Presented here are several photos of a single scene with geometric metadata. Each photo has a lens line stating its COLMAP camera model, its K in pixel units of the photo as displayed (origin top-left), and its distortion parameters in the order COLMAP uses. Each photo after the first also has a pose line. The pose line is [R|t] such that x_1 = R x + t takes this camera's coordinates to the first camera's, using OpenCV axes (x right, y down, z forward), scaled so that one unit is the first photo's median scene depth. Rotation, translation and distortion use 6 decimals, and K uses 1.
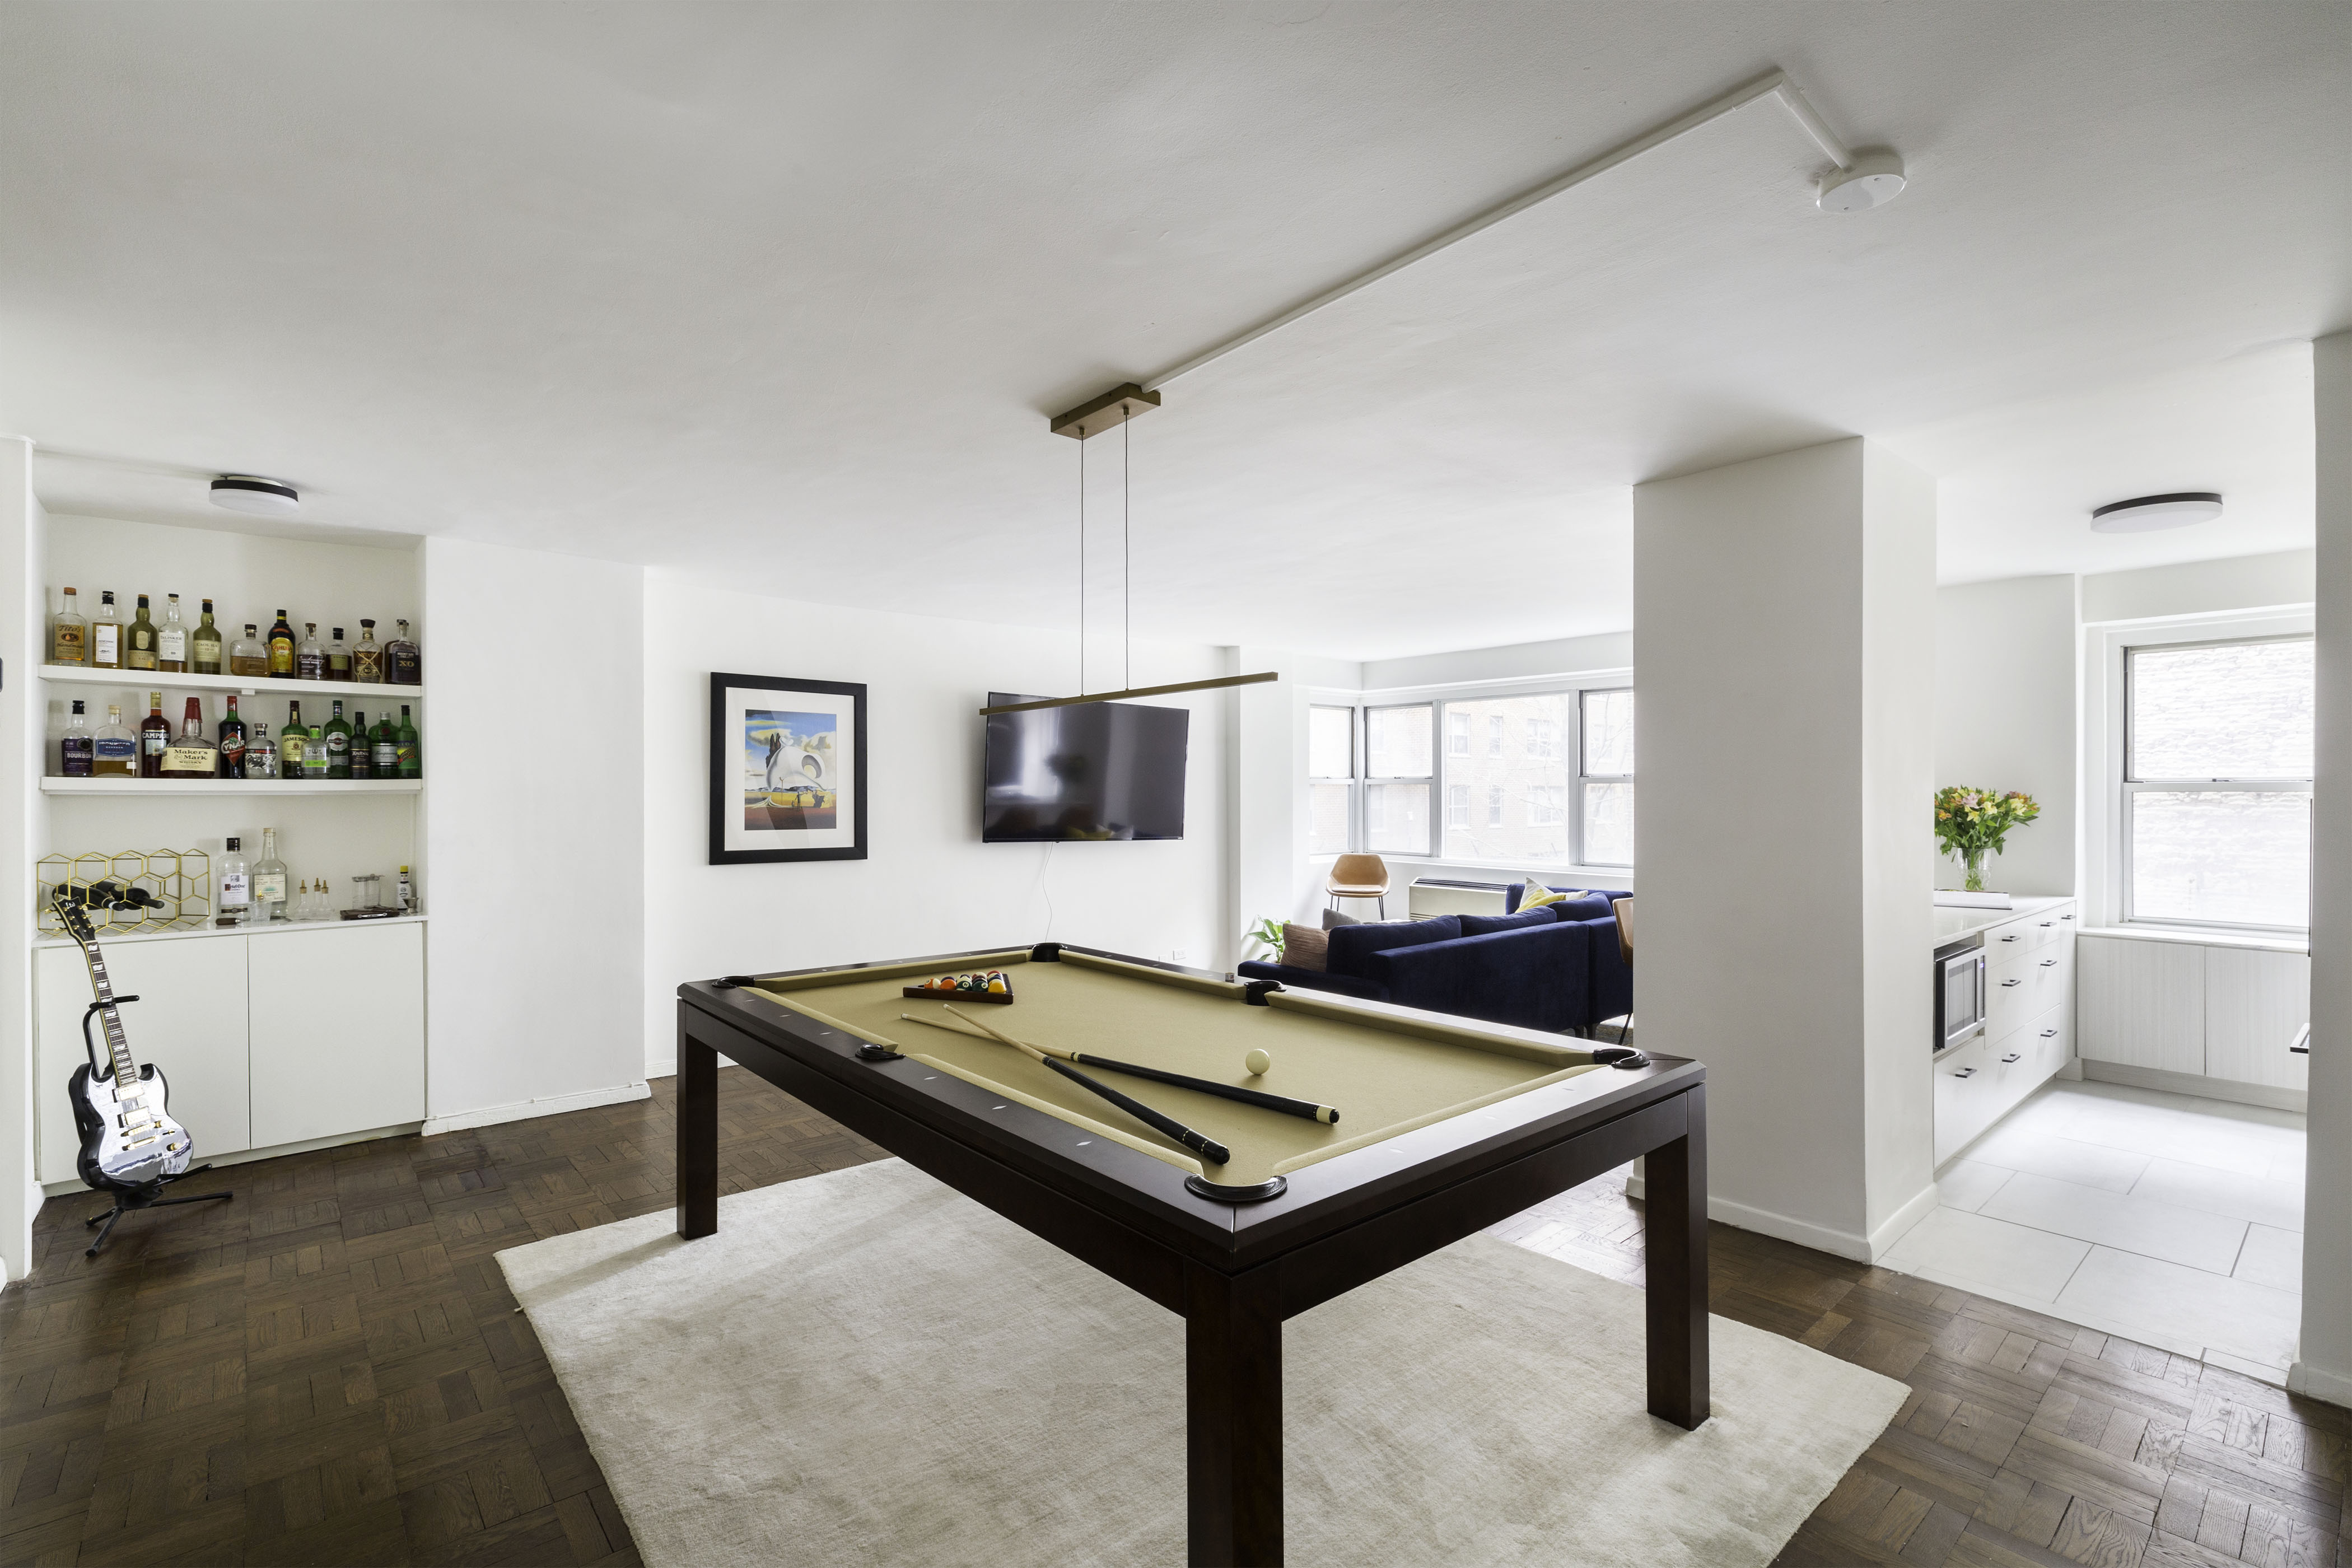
lens RADIAL K [[1074.2, 0, 1180.1], [0, 1074.2, 792.8], [0, 0, 1]] dist [0.010343, 0.000037]
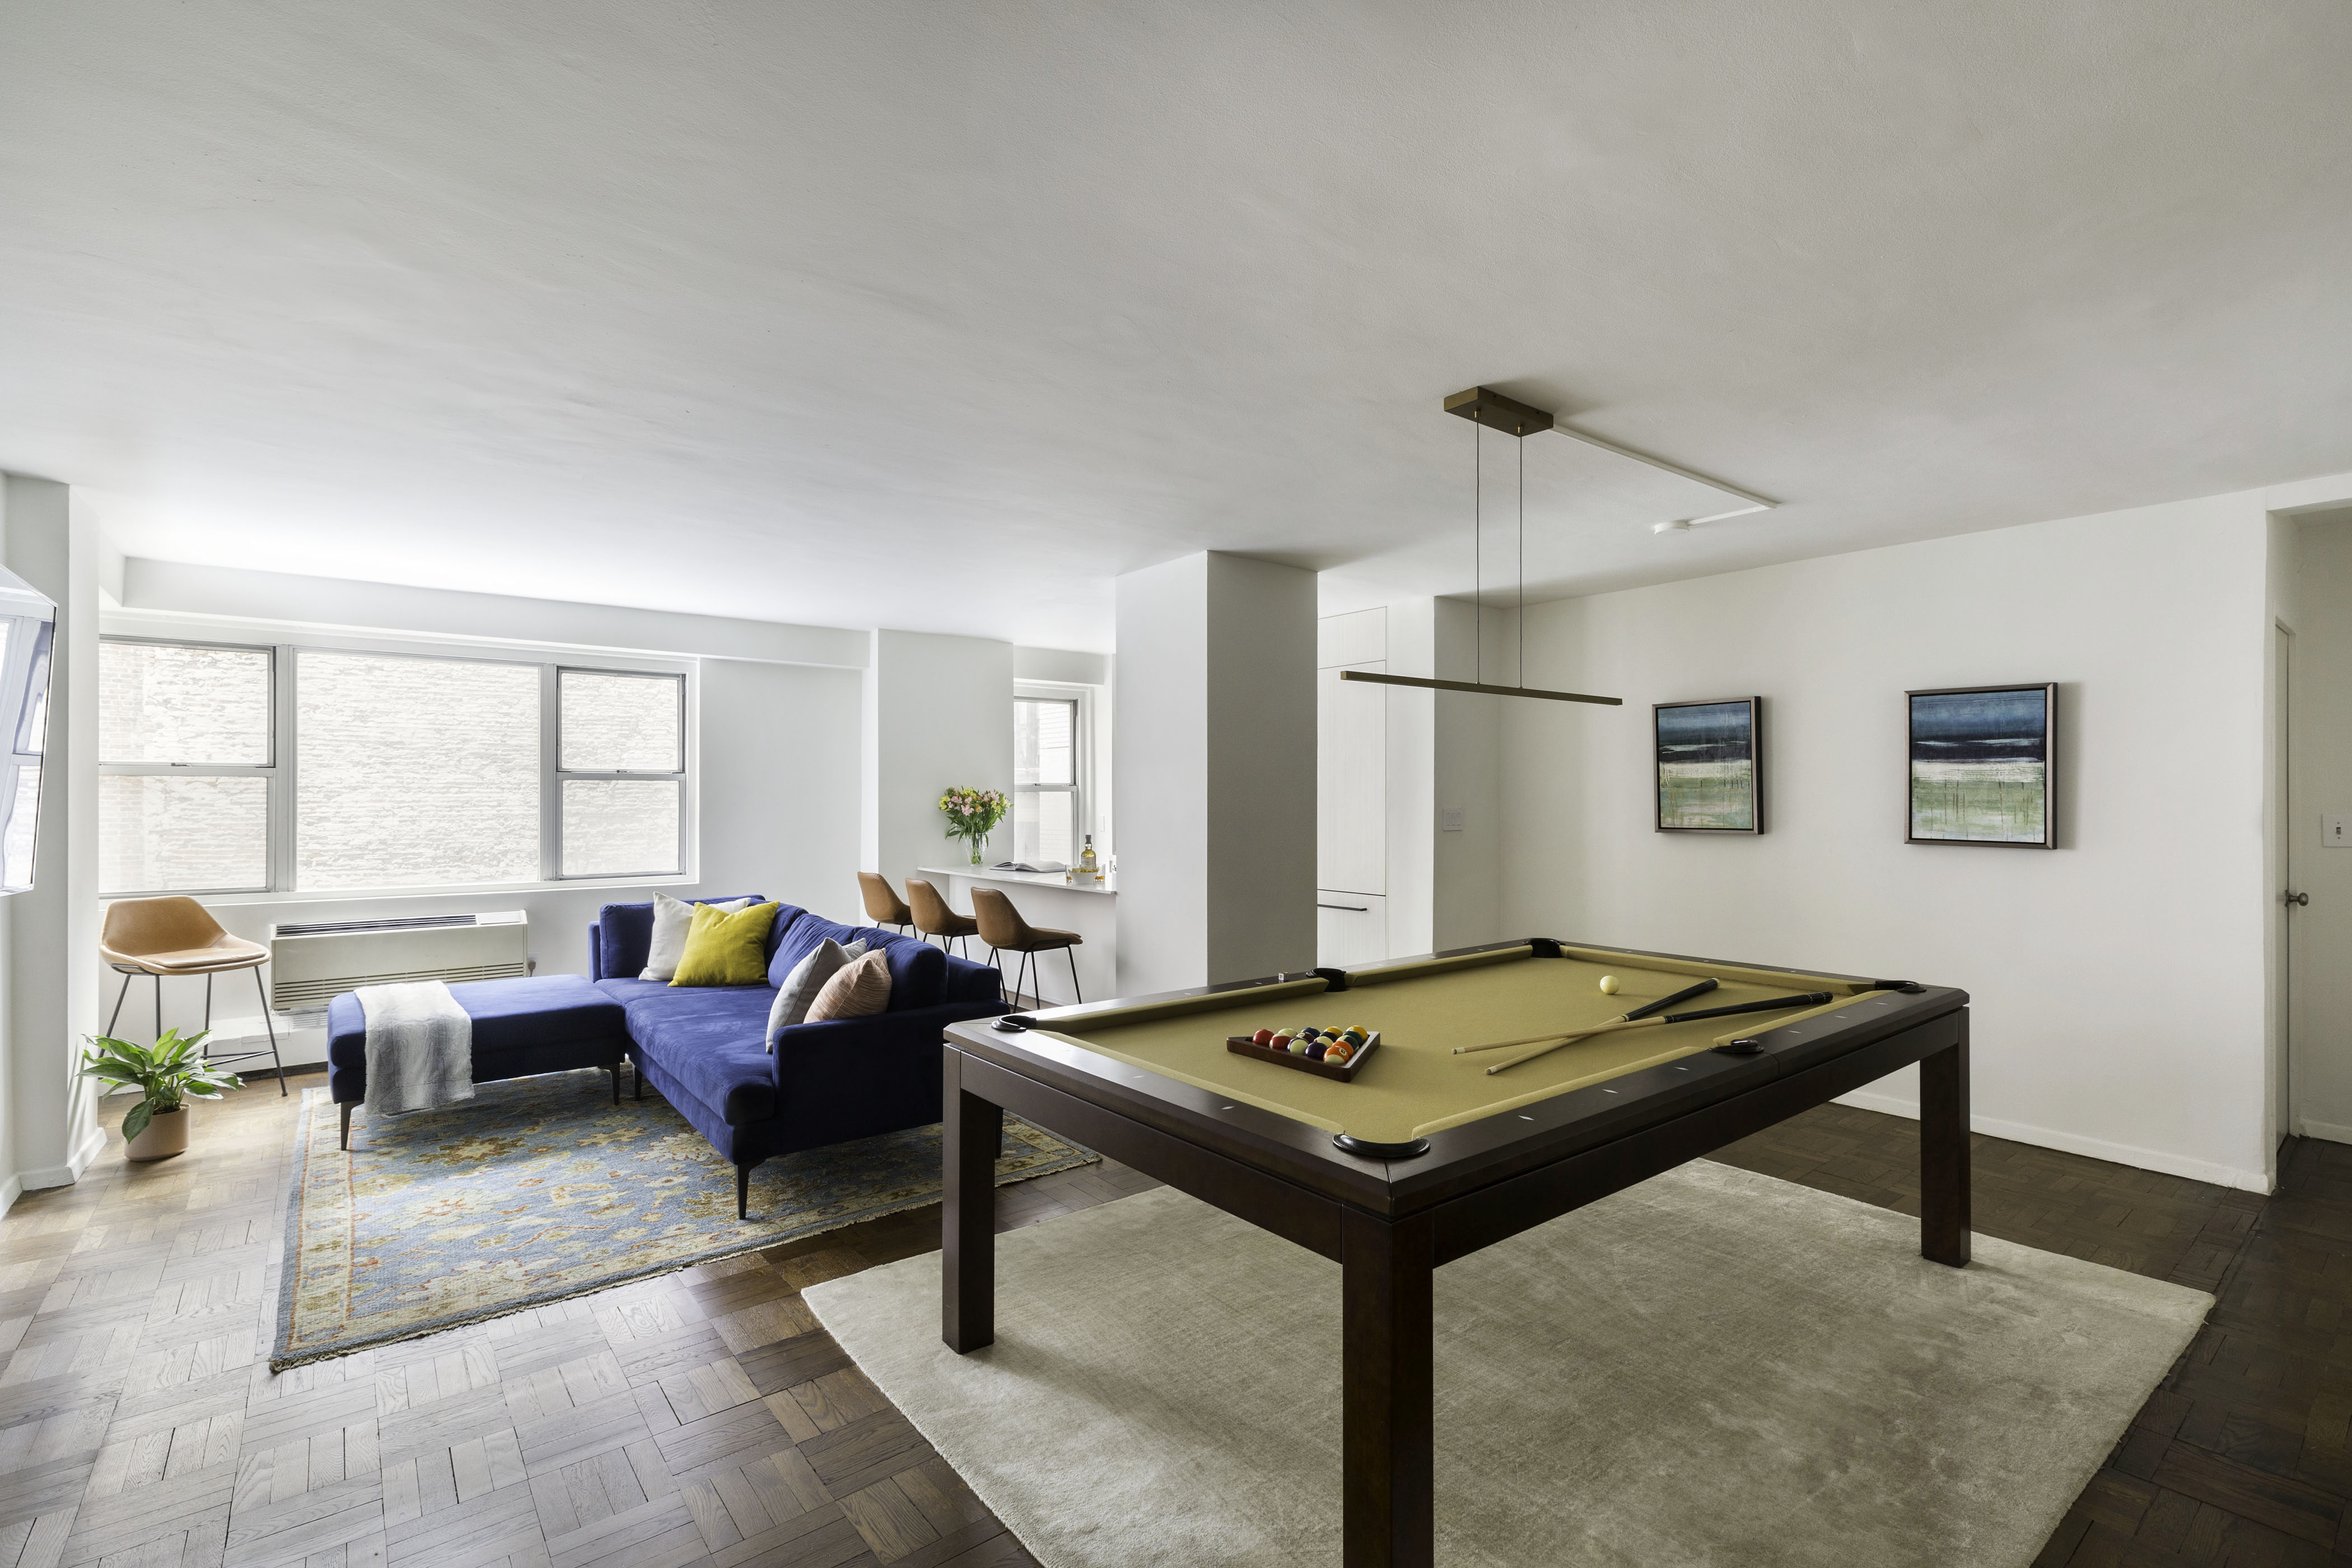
lens RADIAL K [[1074.2, 0, 1170.9], [0, 1074.2, 788.3], [0, 0, 1]] dist [0.010343, 0.000037]
pose [[0.050667, 0.008062, 0.998683, -0.622907], [-0.000539, 0.999967, -0.008045, 0.006167], [-0.998715, -0.000131, 0.050670, 0.719595]]
